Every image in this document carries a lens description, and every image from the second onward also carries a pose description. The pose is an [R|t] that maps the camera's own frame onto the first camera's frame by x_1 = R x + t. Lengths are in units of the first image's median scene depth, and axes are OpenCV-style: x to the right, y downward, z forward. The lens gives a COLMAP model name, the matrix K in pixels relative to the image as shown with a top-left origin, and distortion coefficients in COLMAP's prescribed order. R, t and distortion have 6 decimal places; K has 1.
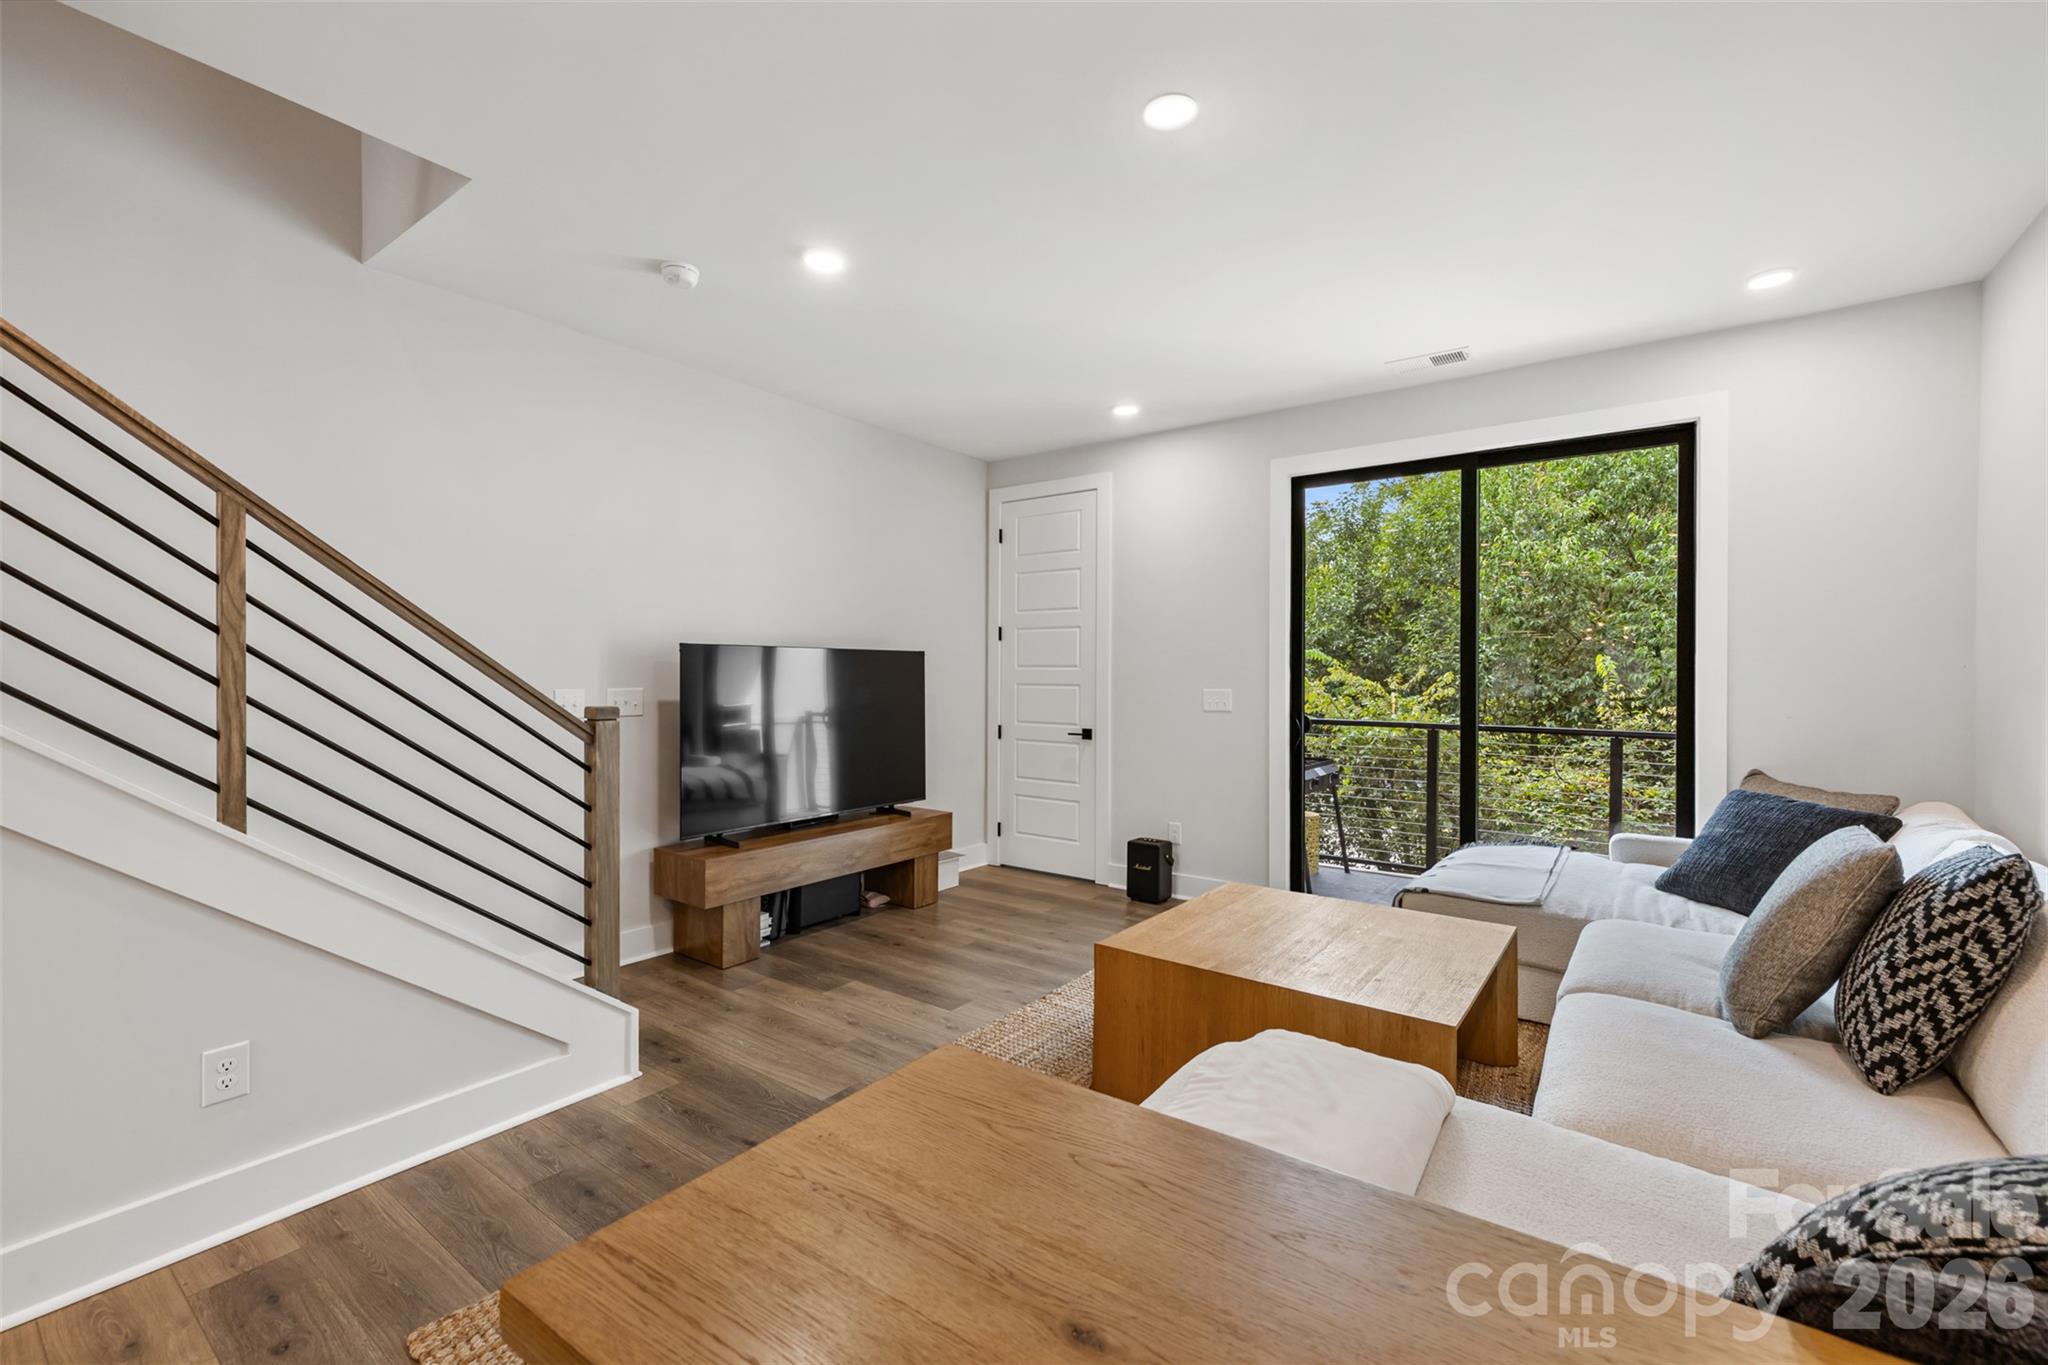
lens RADIAL K [[872.6, 0, 1023.0], [0, 872.6, 675.8], [0, 0, 1]] dist [0.001337, -0.000384]
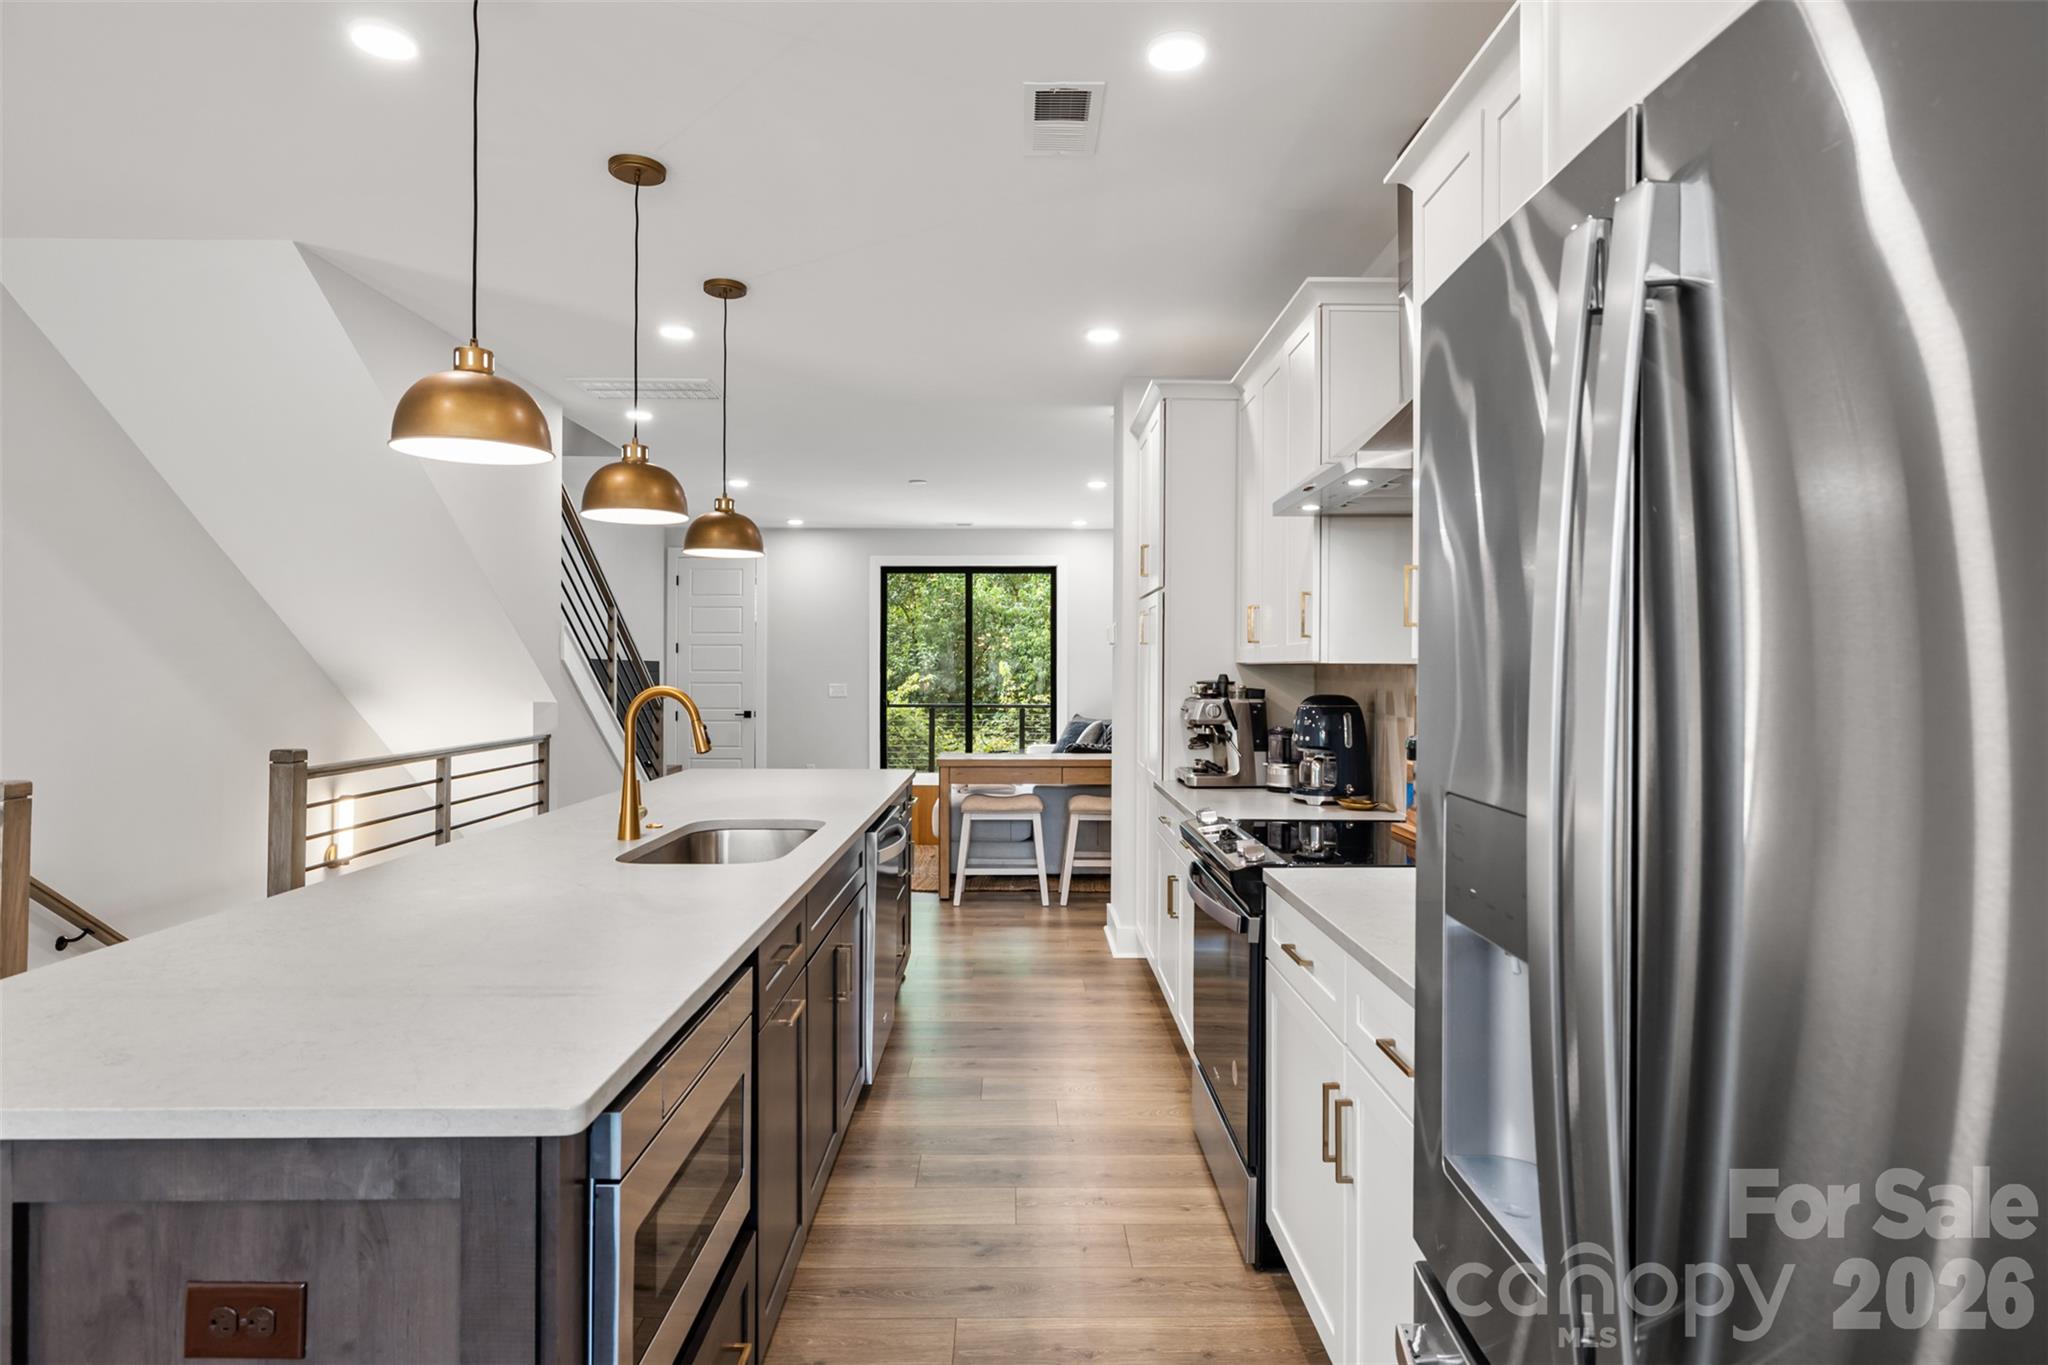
lens RADIAL K [[1060.8, 0, 1036.0], [0, 1060.8, 668.8], [0, 0, 1]] dist [-0.002741, 0.001139]
pose [[0.797918, -0.001980, 0.602763, -0.362605], [0.006579, 0.999964, -0.005424, -0.000503], [-0.602730, 0.008294, 0.797902, -0.452460]]
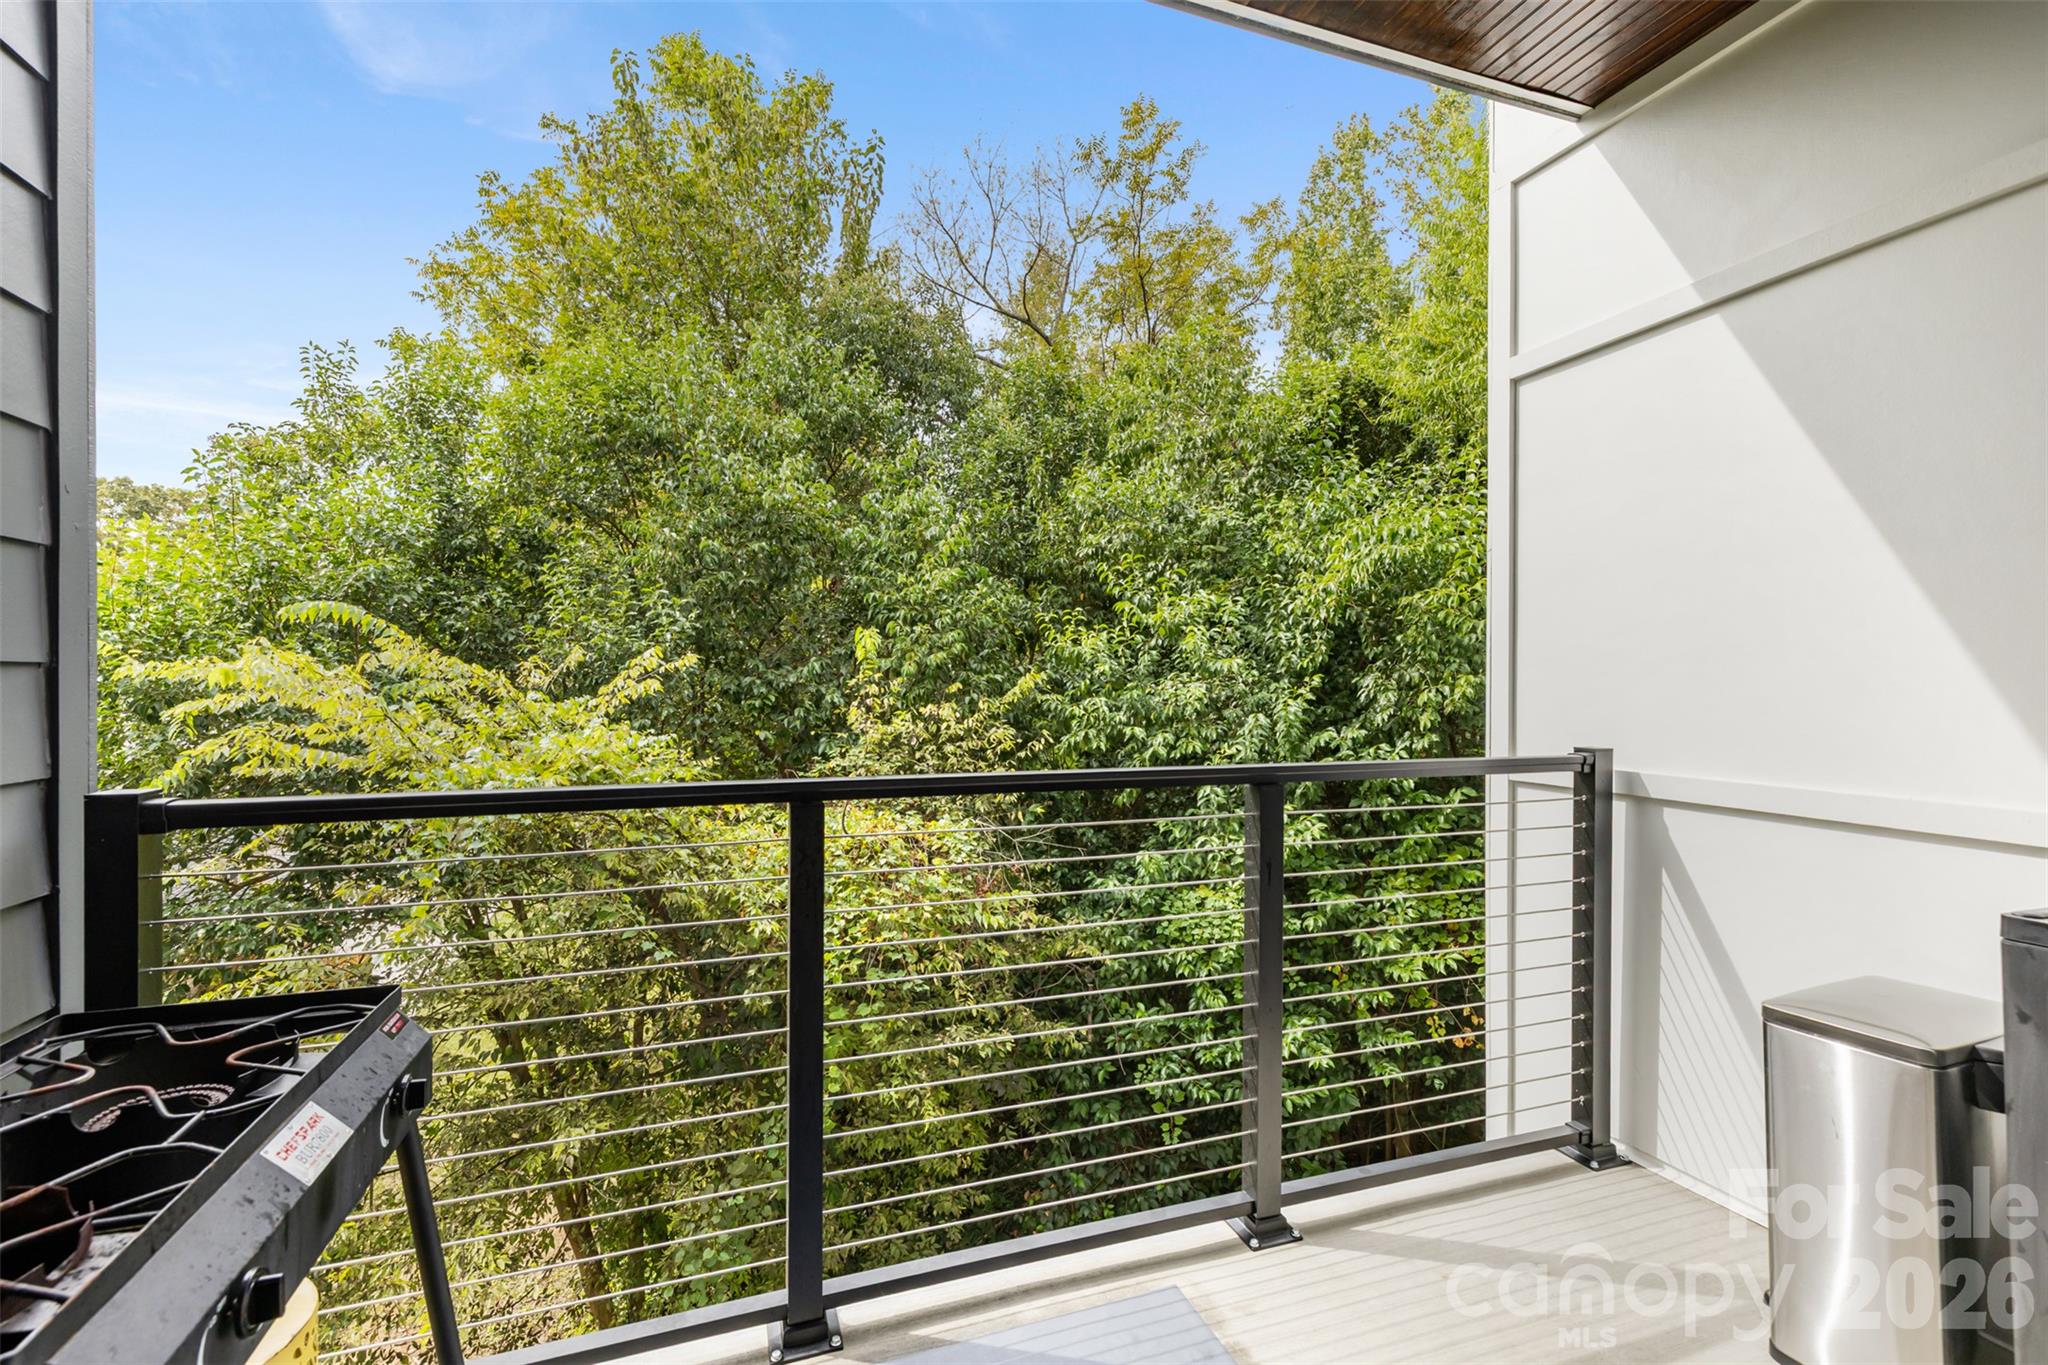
lens RADIAL K [[872.6, 0, 1019.3], [0, 872.6, 682.1], [0, 0, 1]] dist [0.001337, -0.000384]
pose [[0.568457, -0.008802, 0.822666, 0.176609], [0.008396, 0.999953, 0.004898, 0.013797], [-0.822670, 0.004122, 0.568504, 0.496008]]
